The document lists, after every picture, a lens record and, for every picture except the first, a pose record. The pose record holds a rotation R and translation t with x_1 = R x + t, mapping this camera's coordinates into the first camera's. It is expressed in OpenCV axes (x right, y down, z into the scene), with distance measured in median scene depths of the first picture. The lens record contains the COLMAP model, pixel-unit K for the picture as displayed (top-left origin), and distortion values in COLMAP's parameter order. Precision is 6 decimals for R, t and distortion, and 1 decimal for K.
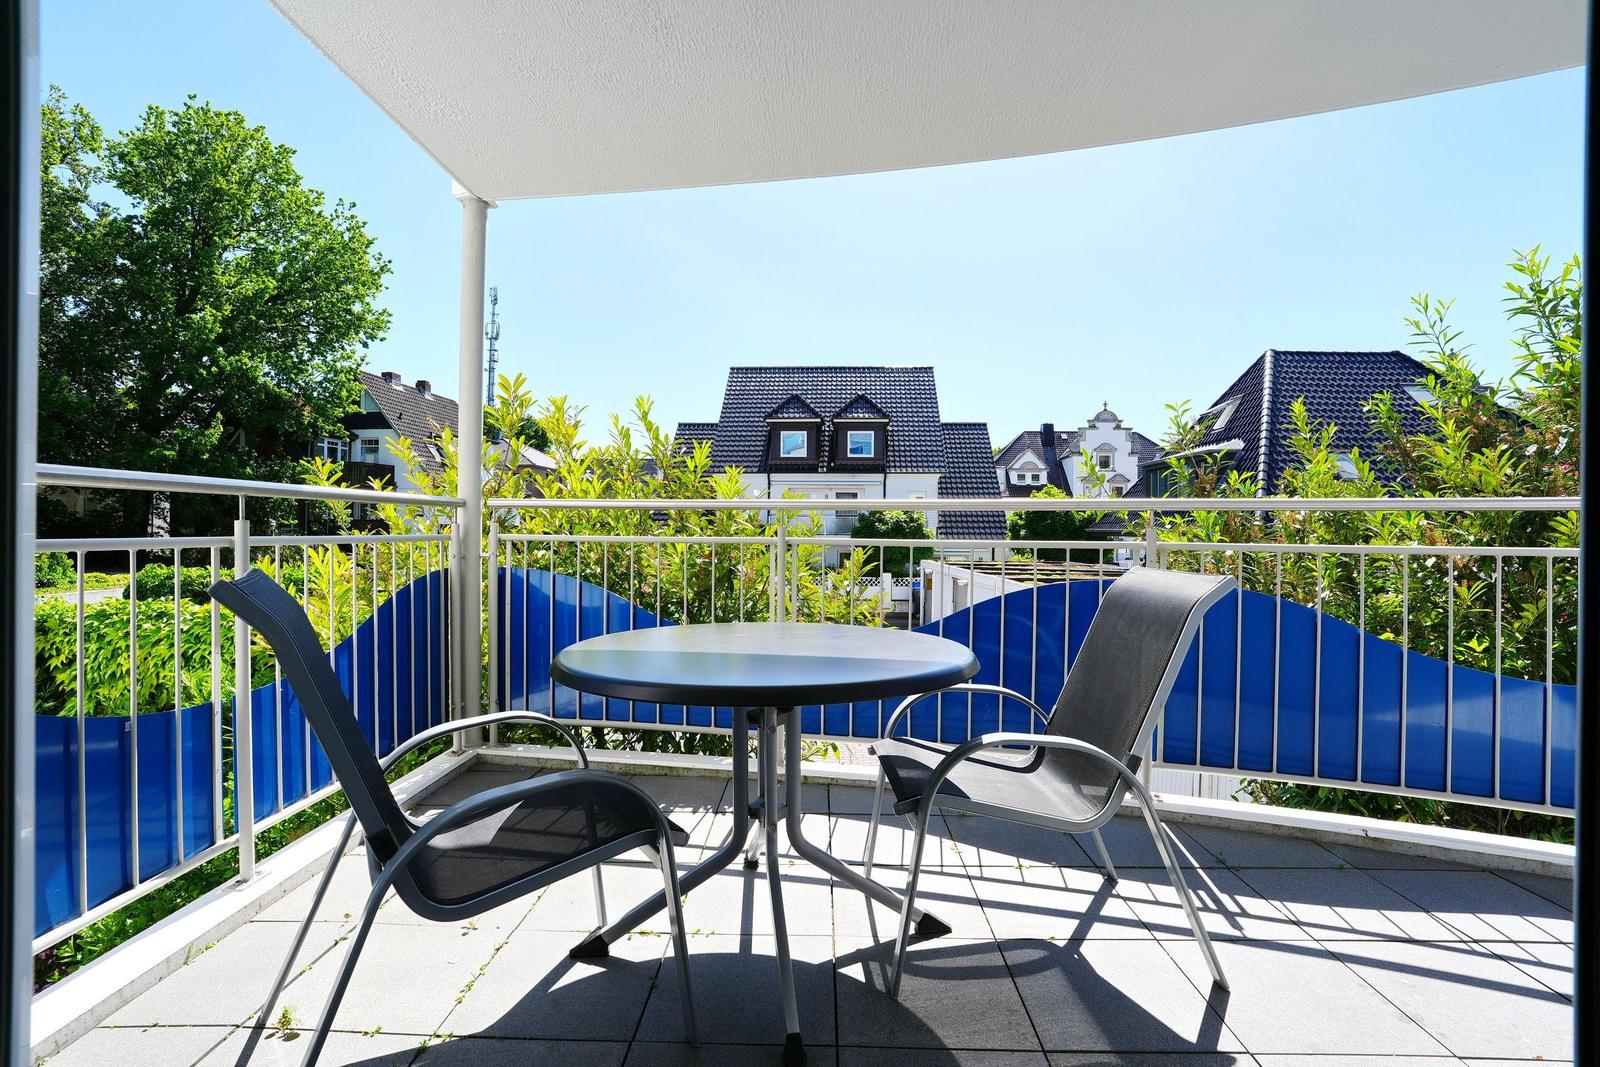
lens RADIAL K [[739.4, 0, 801.9], [0, 739.4, 534.6], [0, 0, 1]] dist [-0.070425, 0.026080]
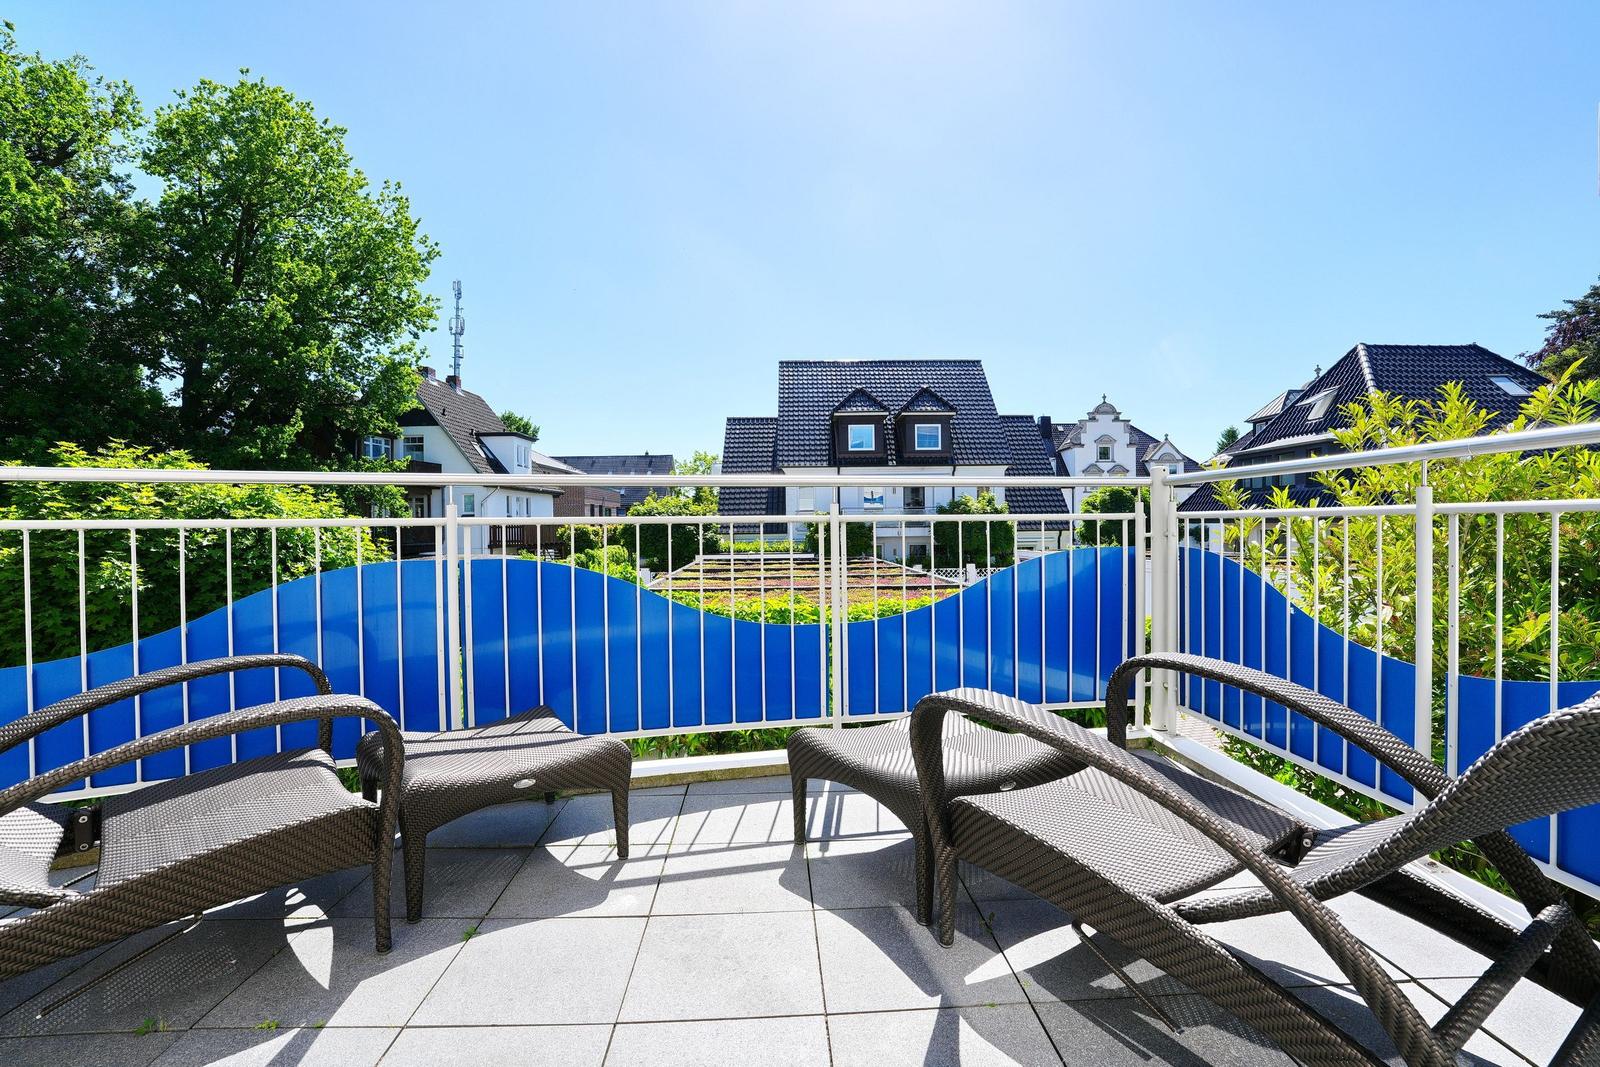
lens RADIAL K [[739.4, 0, 801.9], [0, 739.4, 534.6], [0, 0, 1]] dist [-0.070425, 0.026080]
pose [[0.997270, -0.019555, 0.071211, -0.165052], [0.019113, 0.999794, 0.006887, 0.000131], [-0.071331, -0.005507, 0.997438, 0.008986]]
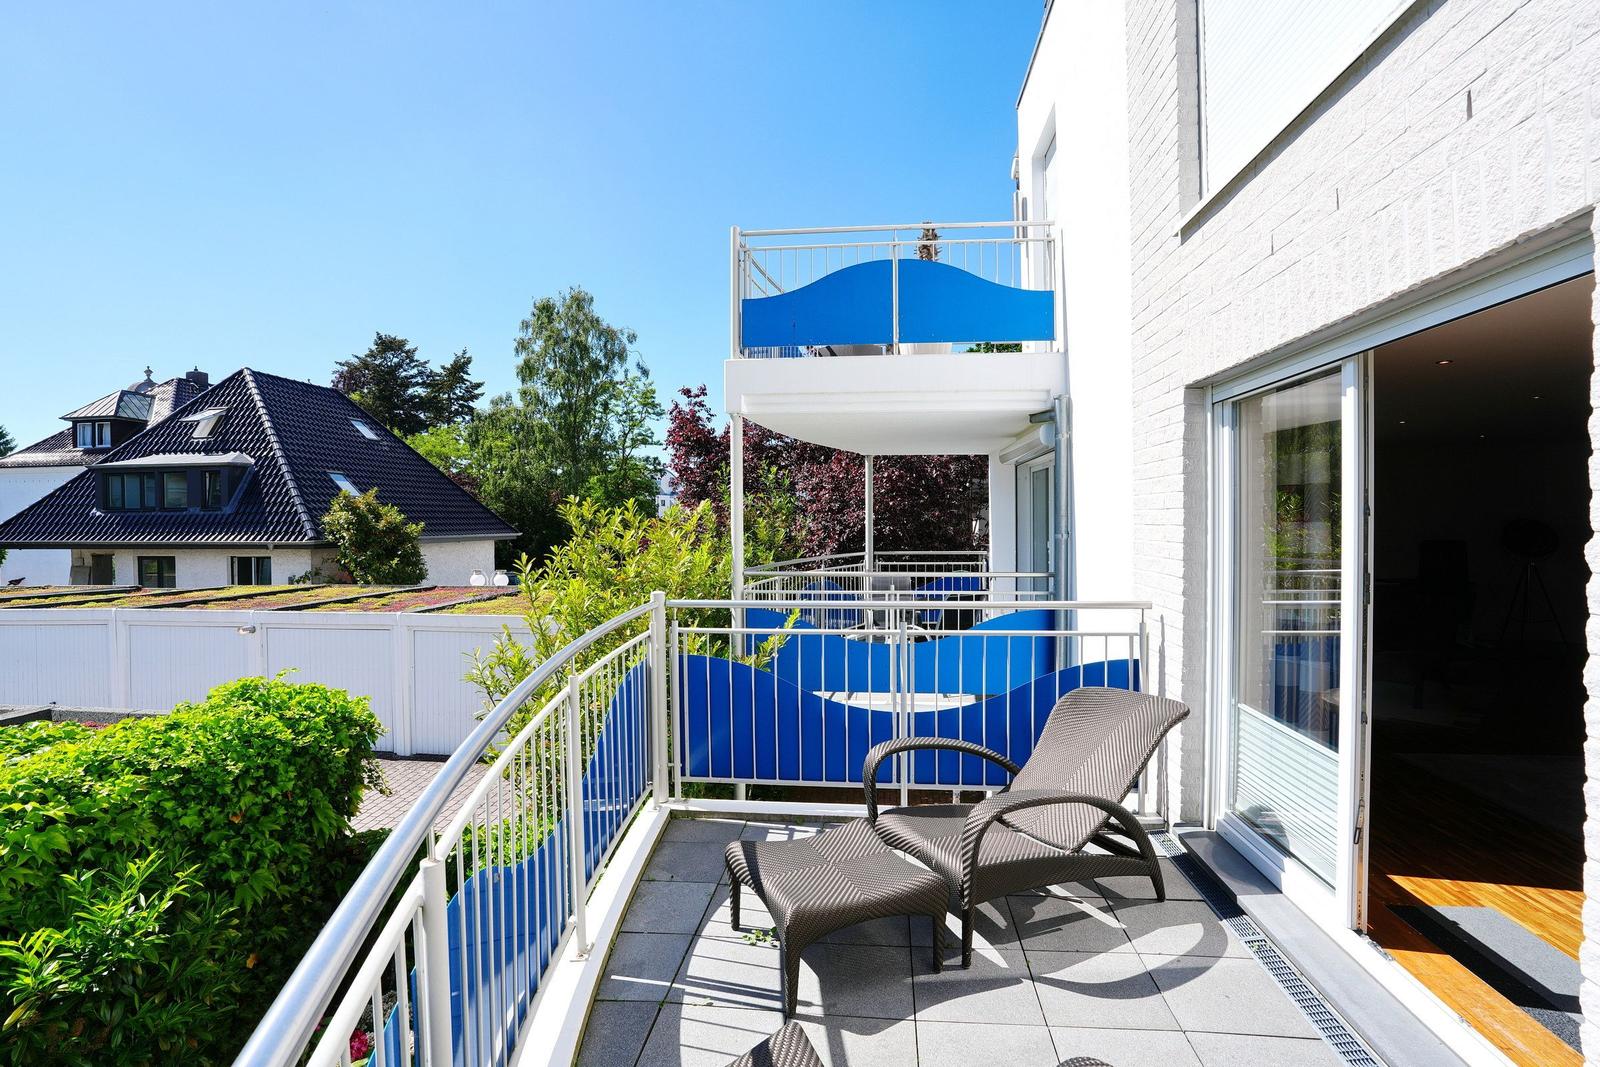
lens RADIAL K [[739.4, 0, 801.9], [0, 739.4, 534.6], [0, 0, 1]] dist [-0.070425, 0.026080]
pose [[0.077491, -0.027948, 0.996601, -0.229282], [0.012015, 0.999561, 0.027097, -0.019929], [-0.996921, 0.009875, 0.077793, 0.068340]]
